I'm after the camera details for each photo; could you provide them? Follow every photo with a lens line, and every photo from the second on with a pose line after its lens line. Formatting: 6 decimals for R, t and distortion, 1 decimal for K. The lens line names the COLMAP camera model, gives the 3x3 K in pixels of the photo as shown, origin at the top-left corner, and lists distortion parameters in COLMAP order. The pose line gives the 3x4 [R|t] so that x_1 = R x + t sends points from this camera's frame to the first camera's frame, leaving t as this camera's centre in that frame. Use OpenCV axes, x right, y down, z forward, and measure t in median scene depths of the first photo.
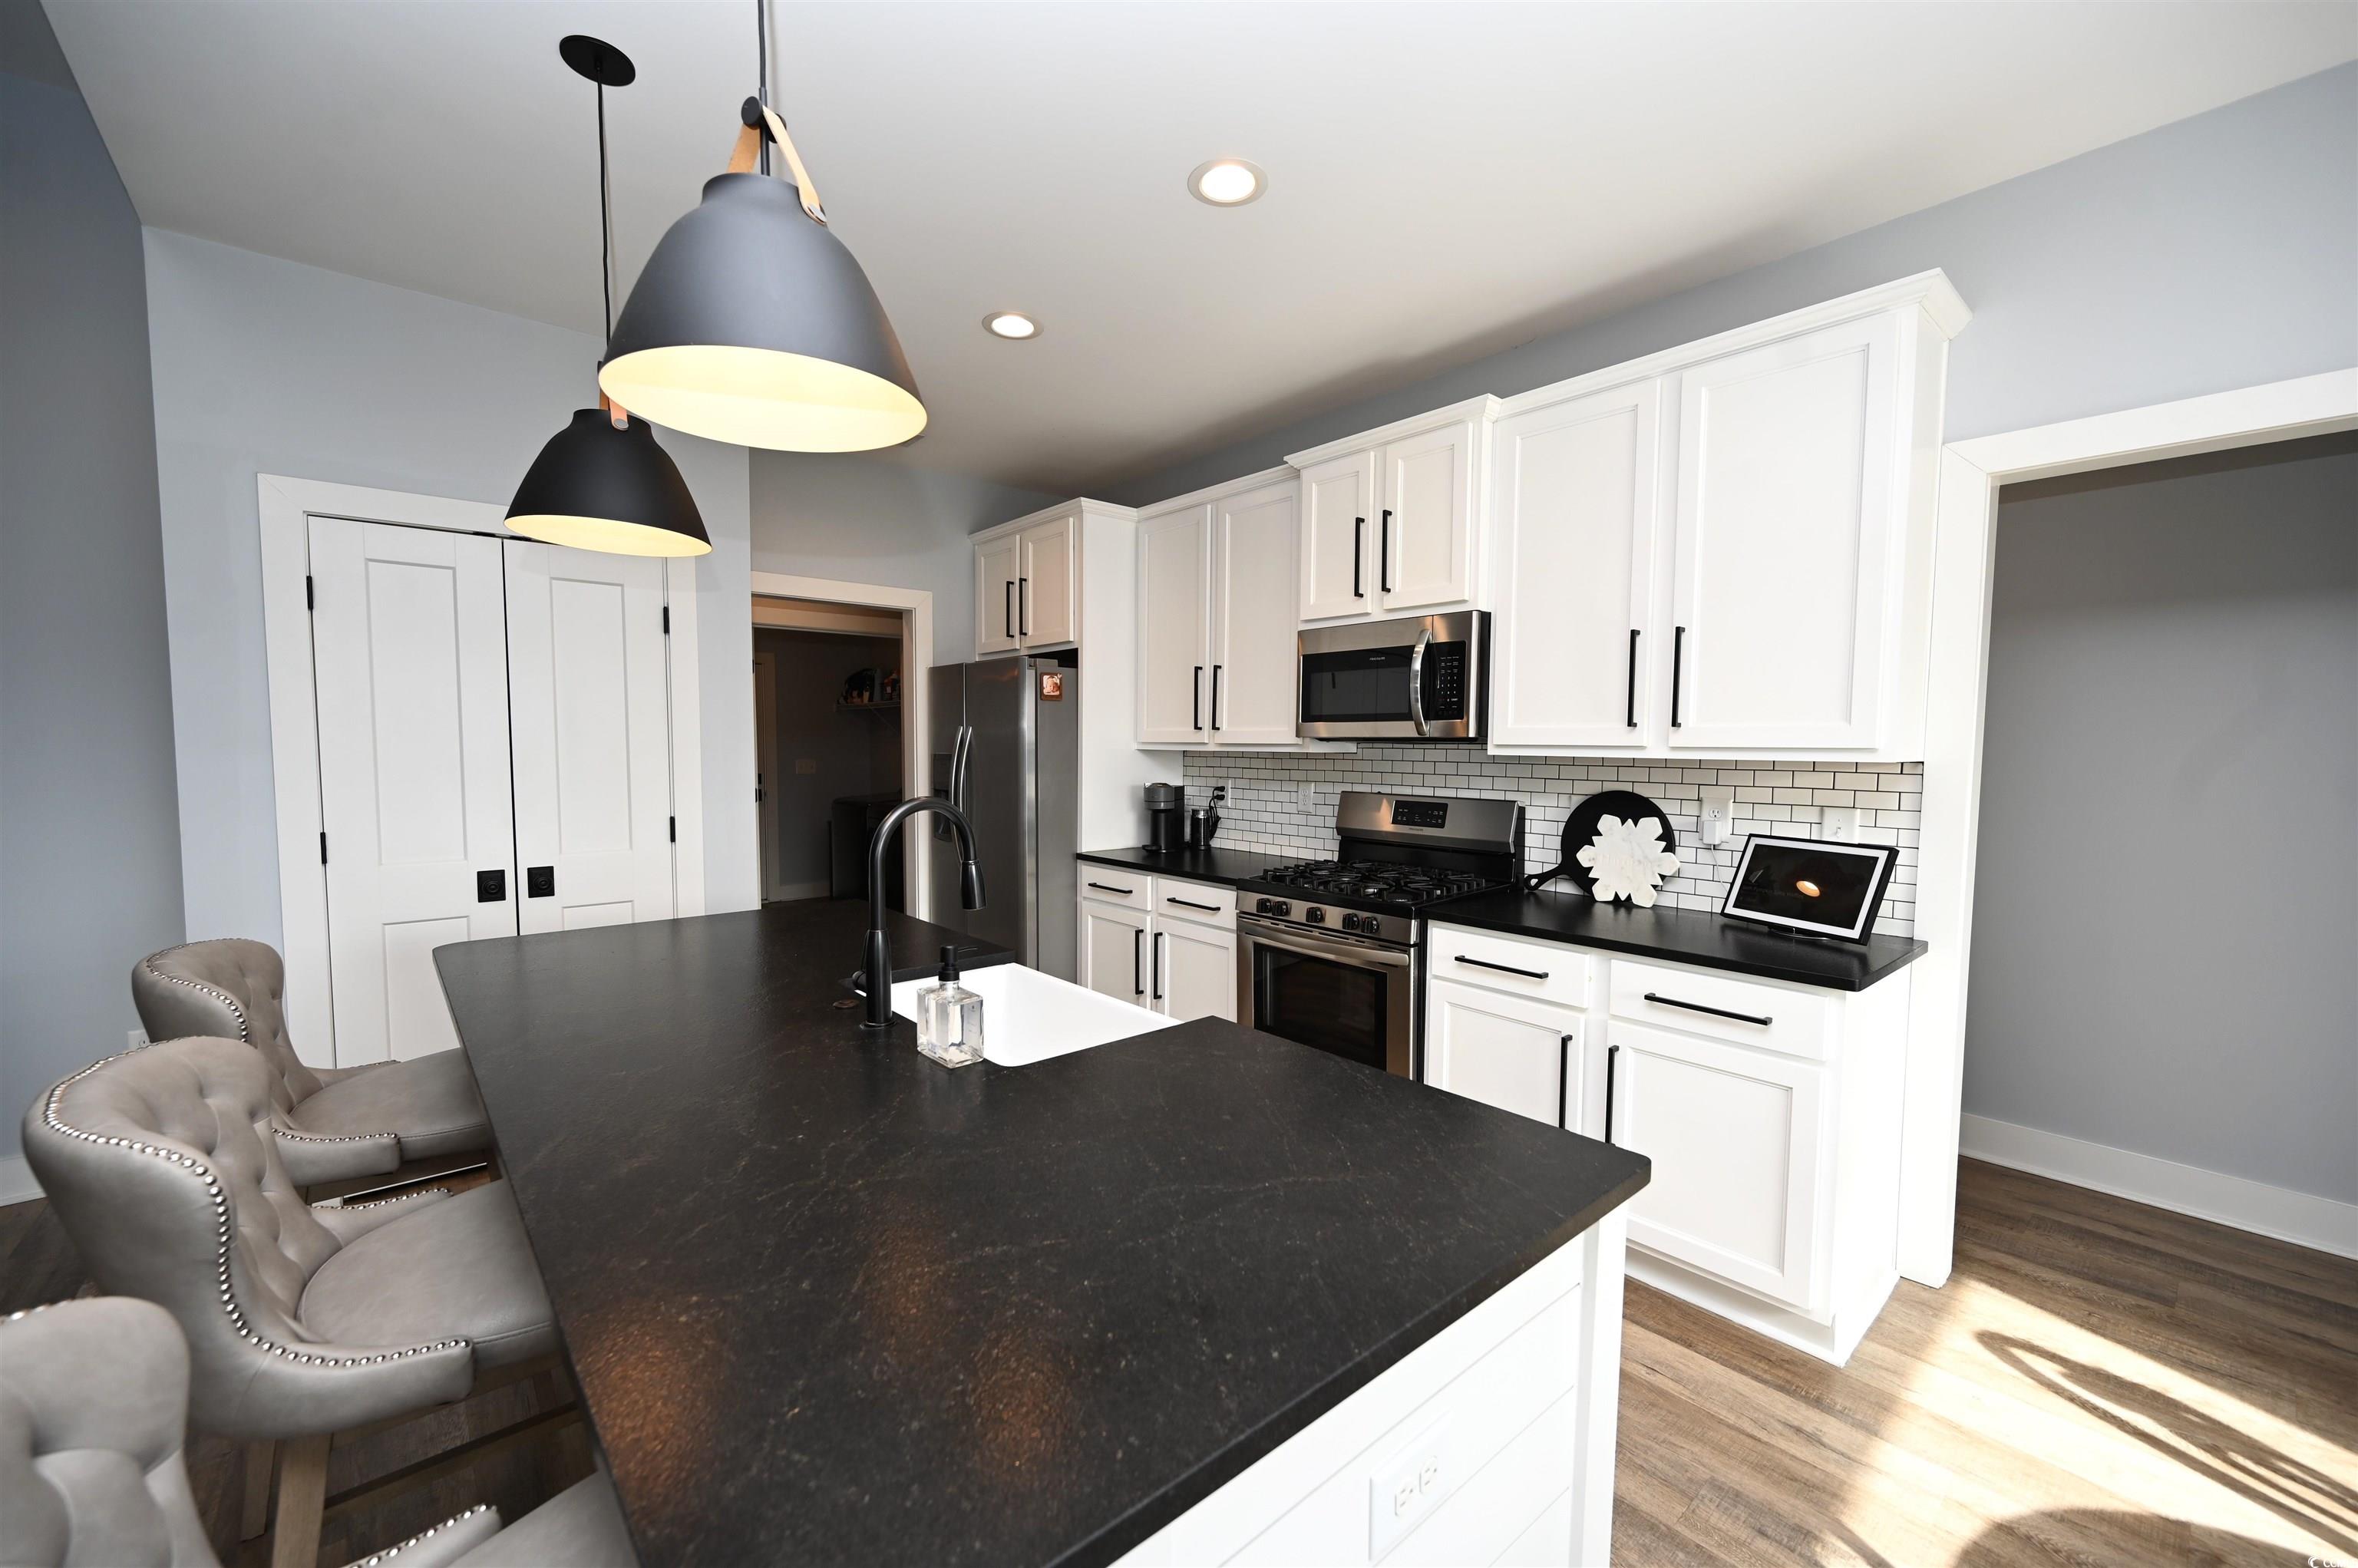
lens RADIAL K [[929.6, 0, 1186.8], [0, 929.6, 790.2], [0, 0, 1]] dist [0.001877, 0.000183]
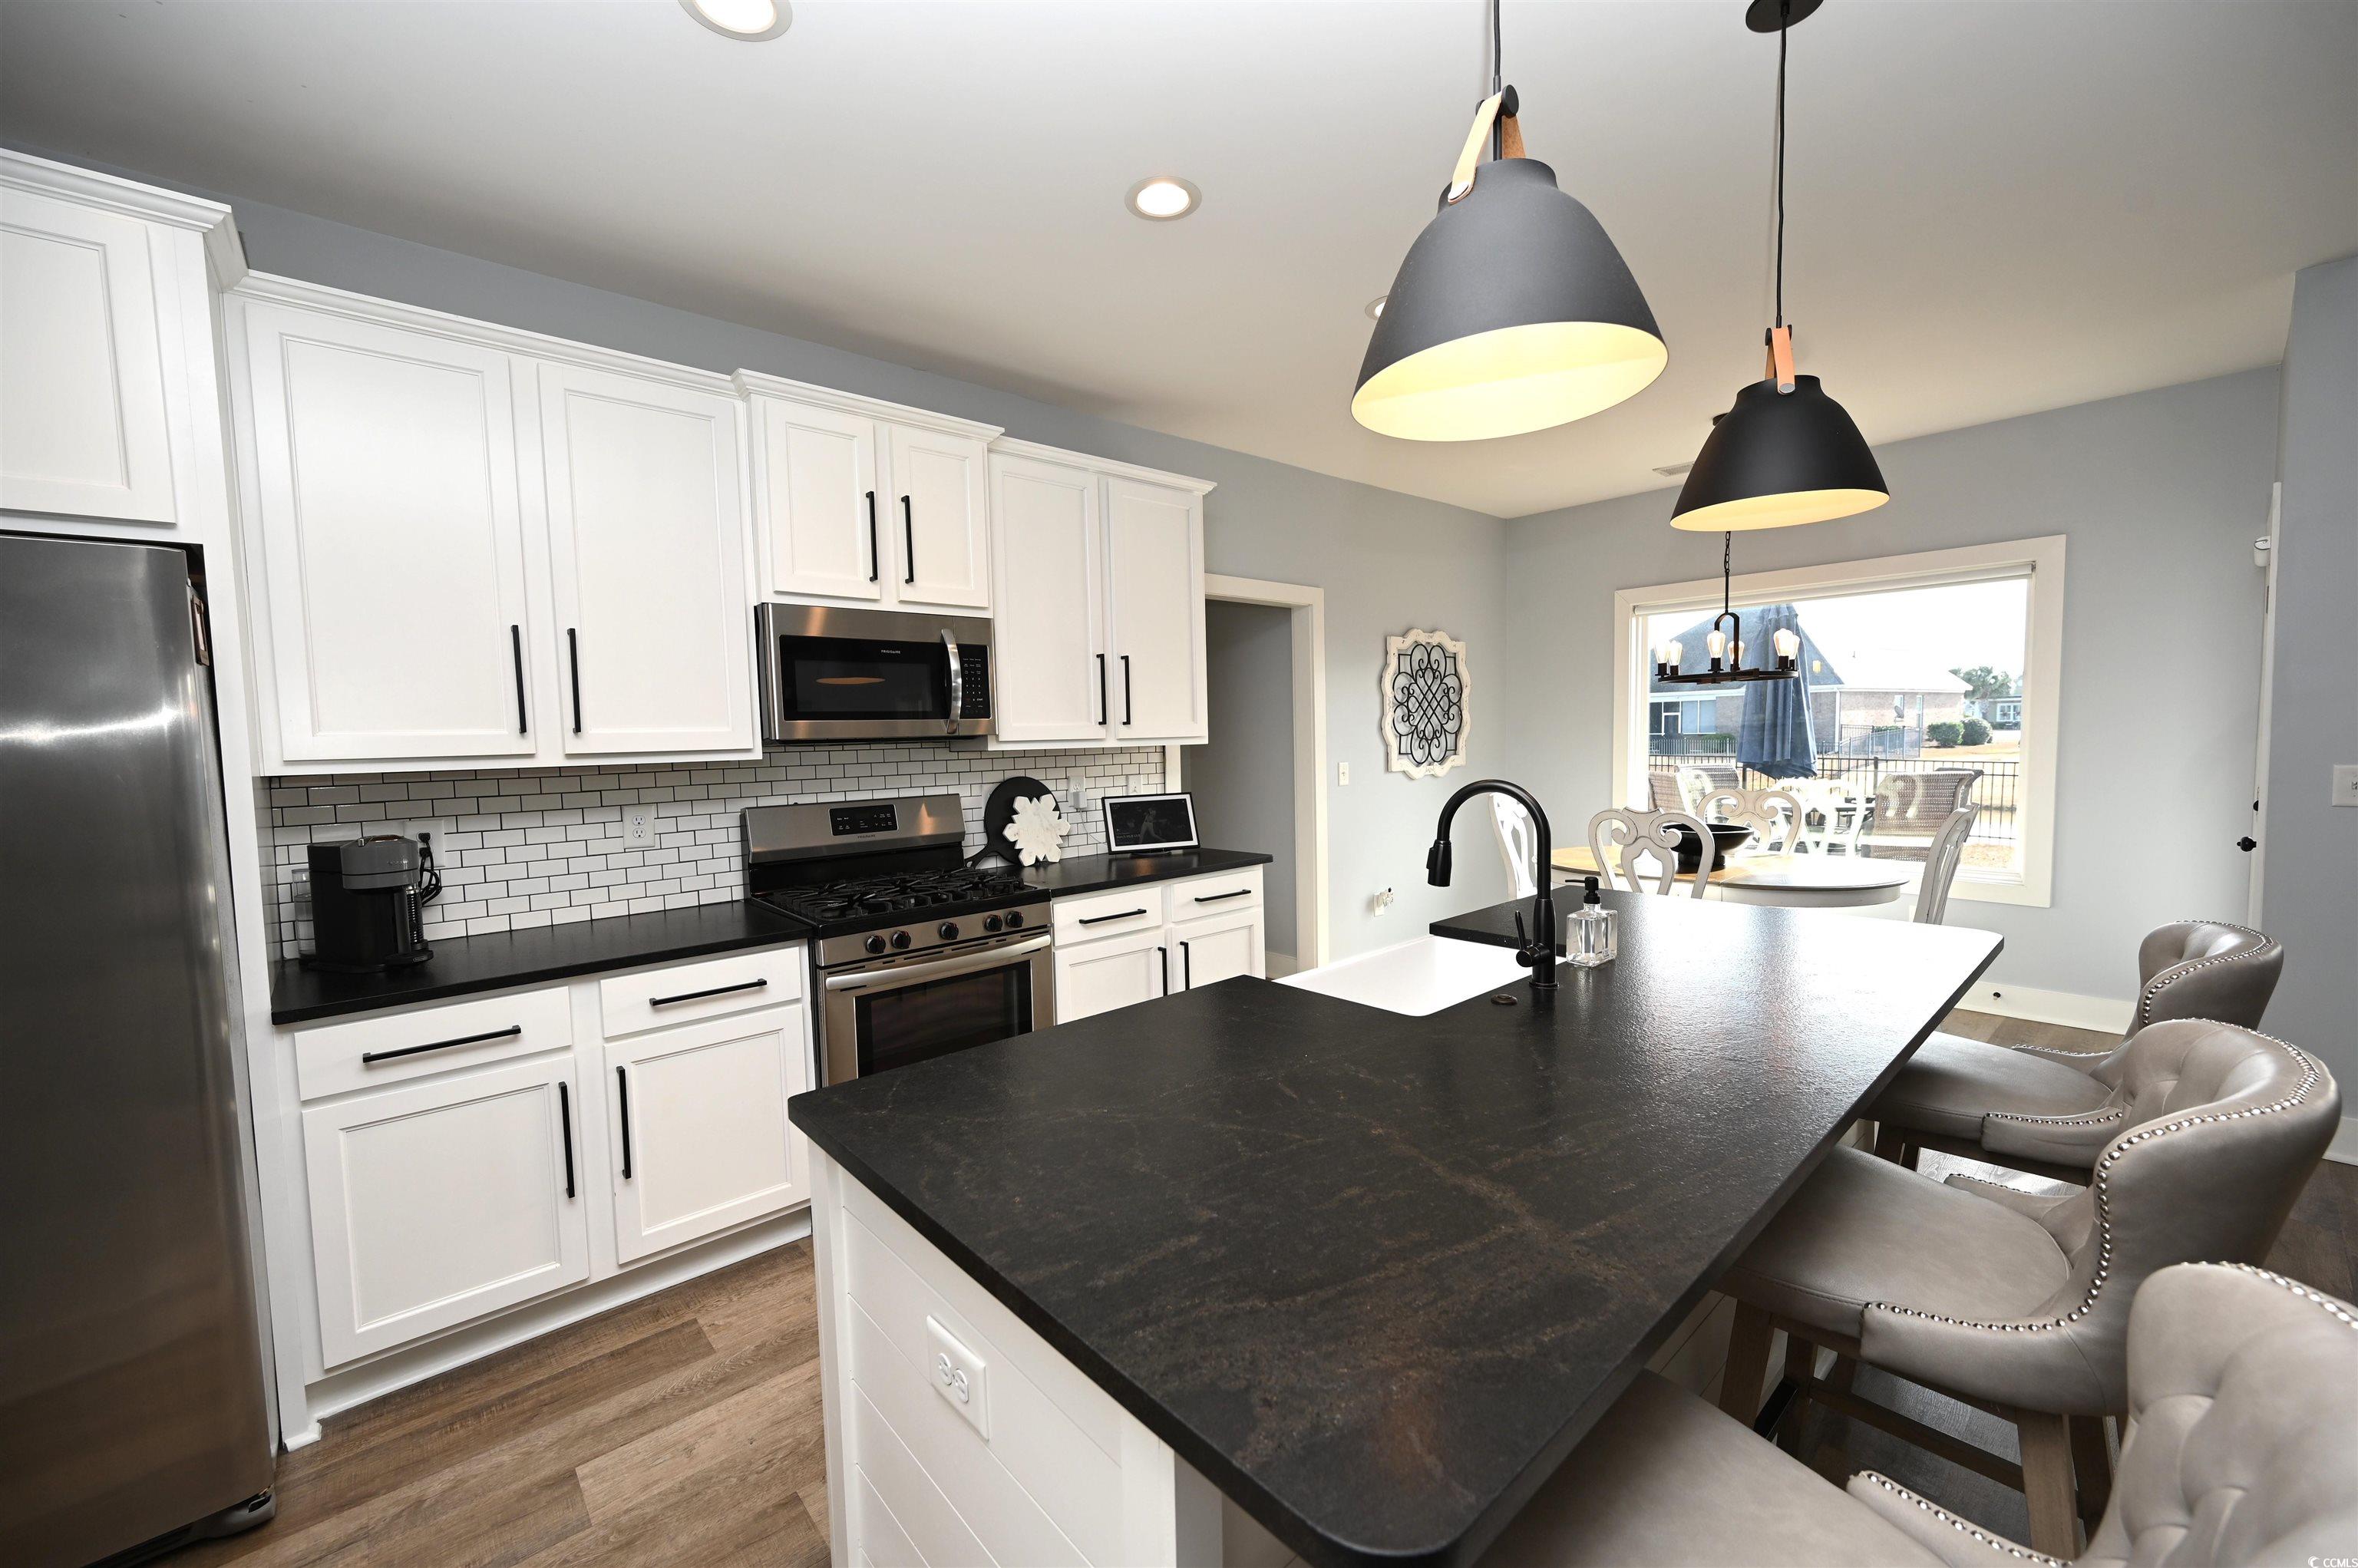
lens RADIAL K [[929.6, 0, 1186.8], [0, 929.6, 790.2], [0, 0, 1]] dist [0.001877, 0.000183]
pose [[-0.011904, -0.065437, 0.997786, -0.751703], [0.078041, 0.994752, 0.066169, -0.044570], [-0.996879, 0.078656, -0.006735, 0.751287]]
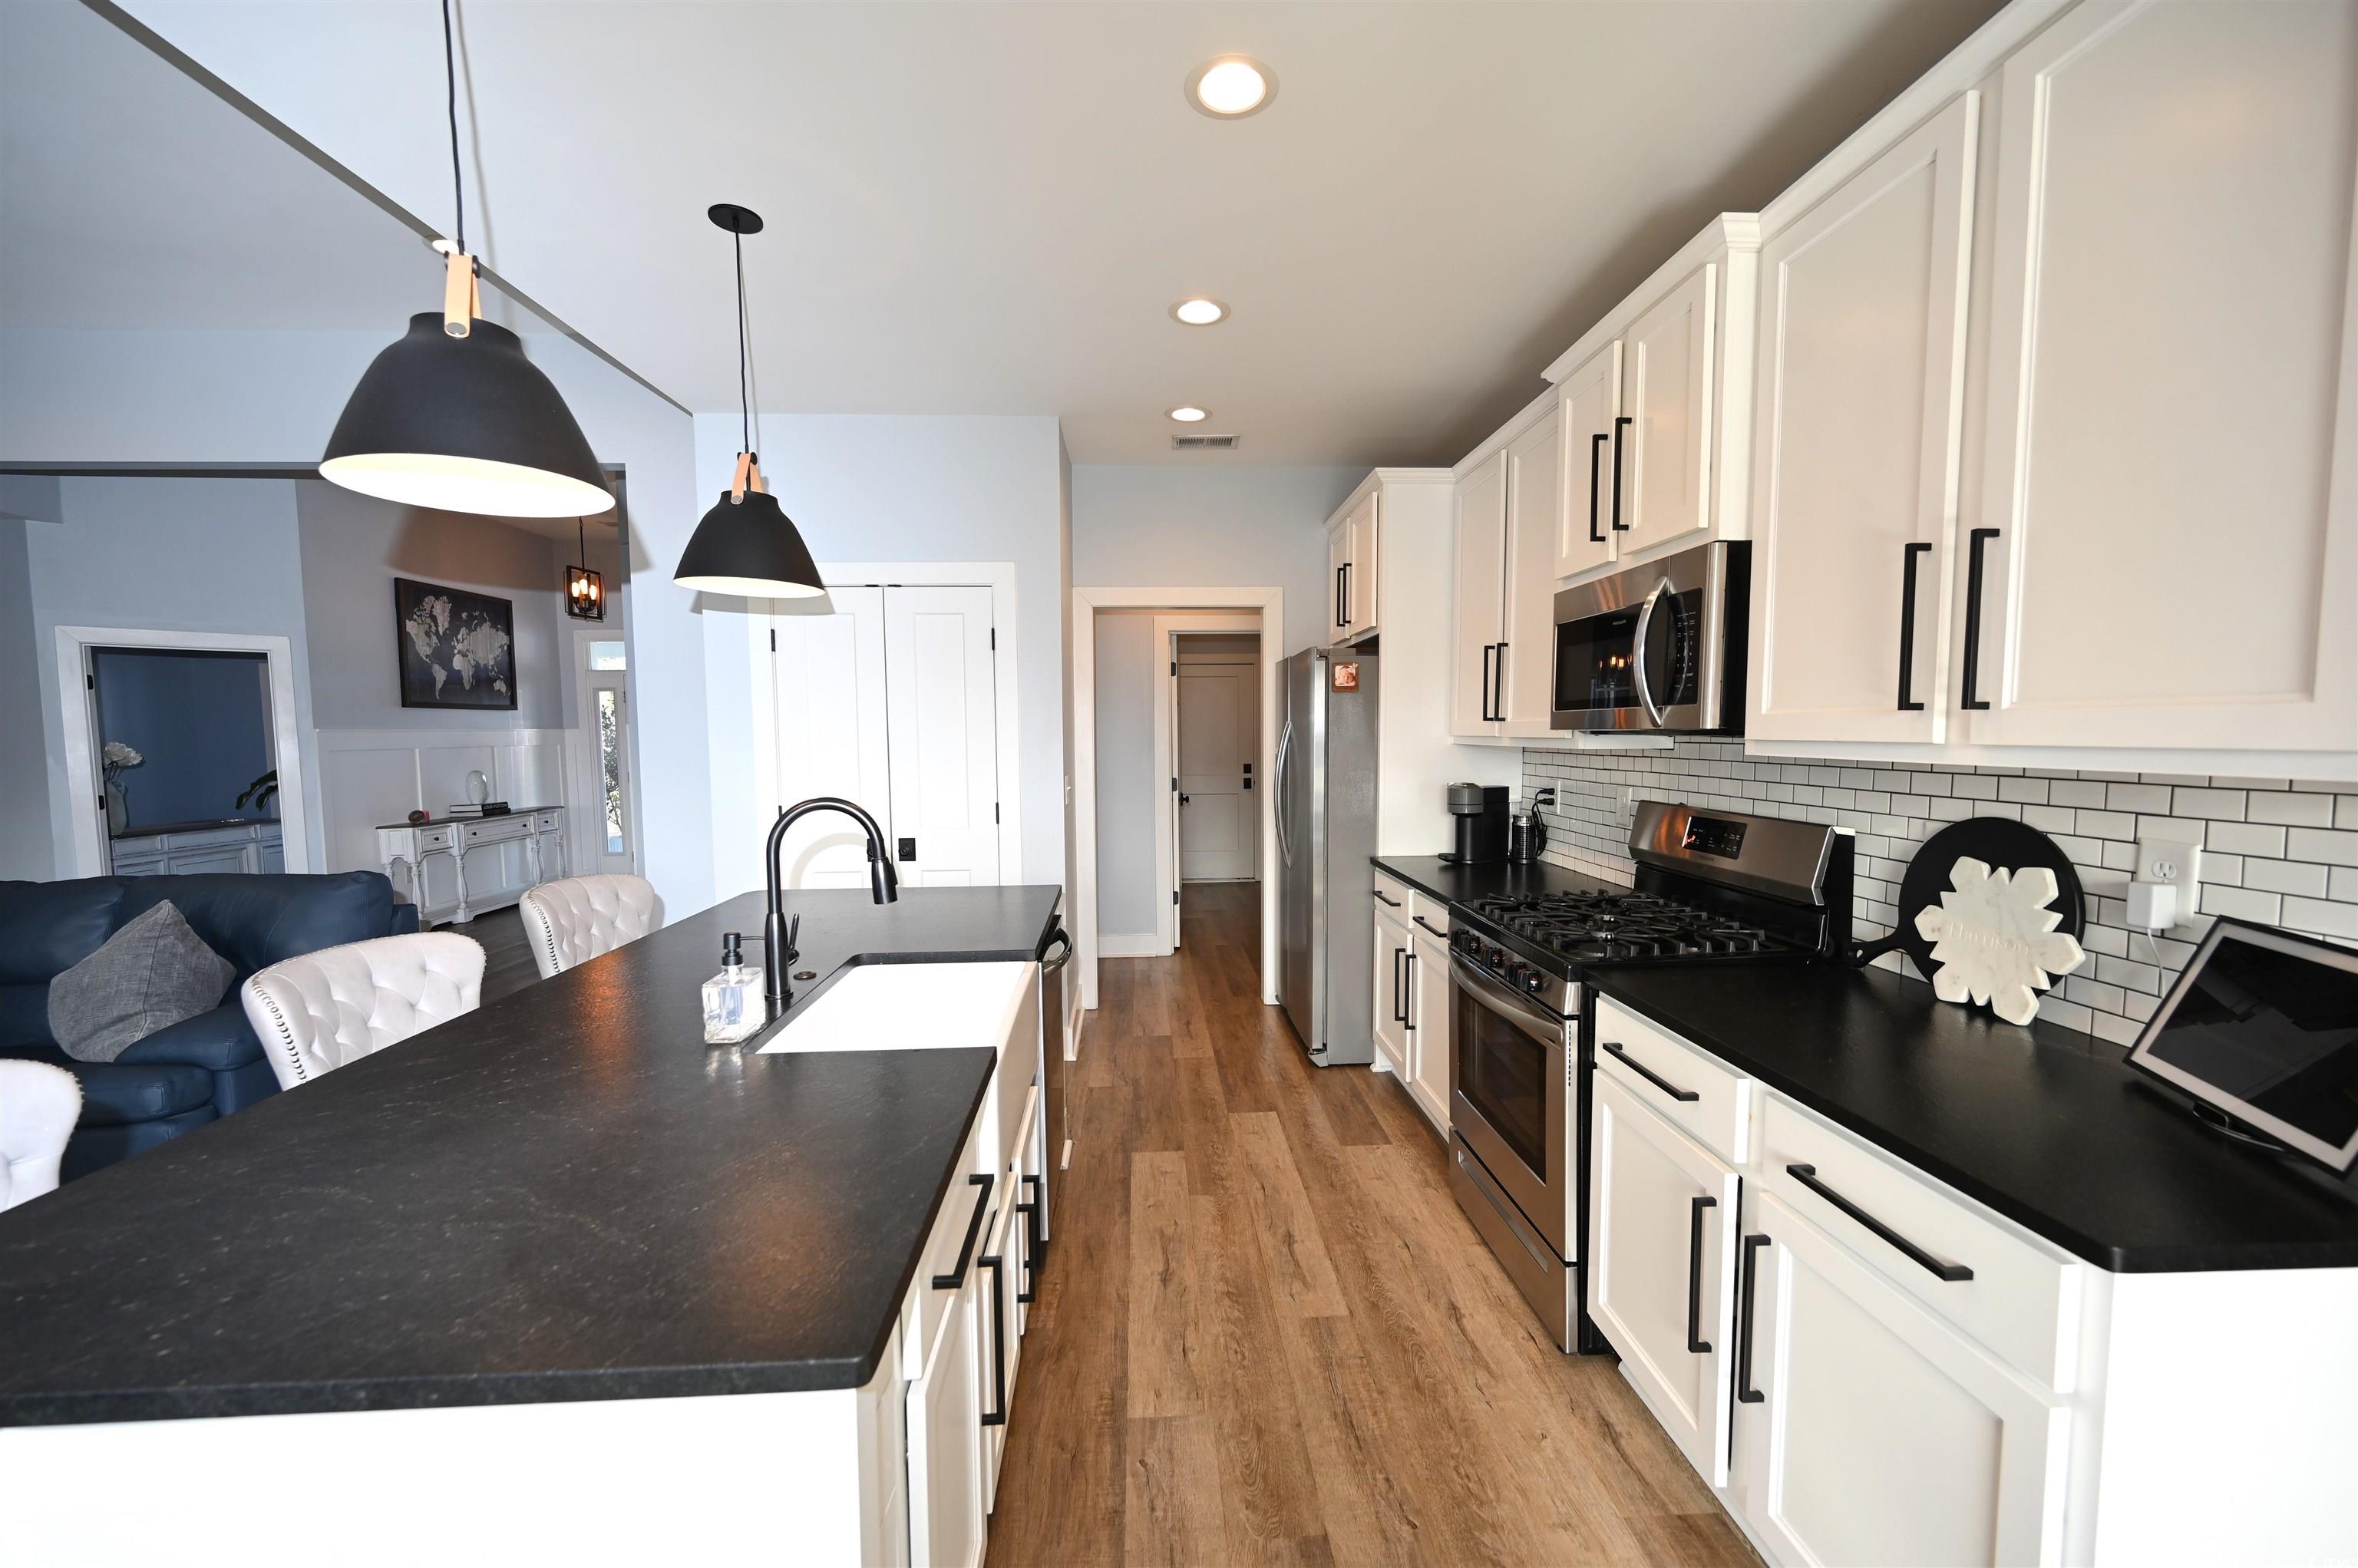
lens RADIAL K [[929.6, 0, 1186.8], [0, 929.6, 790.2], [0, 0, 1]] dist [0.001877, 0.000183]
pose [[0.788106, 0.028125, -0.614897, 0.405380], [-0.020365, 0.999600, 0.019619, -0.017190], [0.615203, -0.002940, 0.788363, 0.215849]]
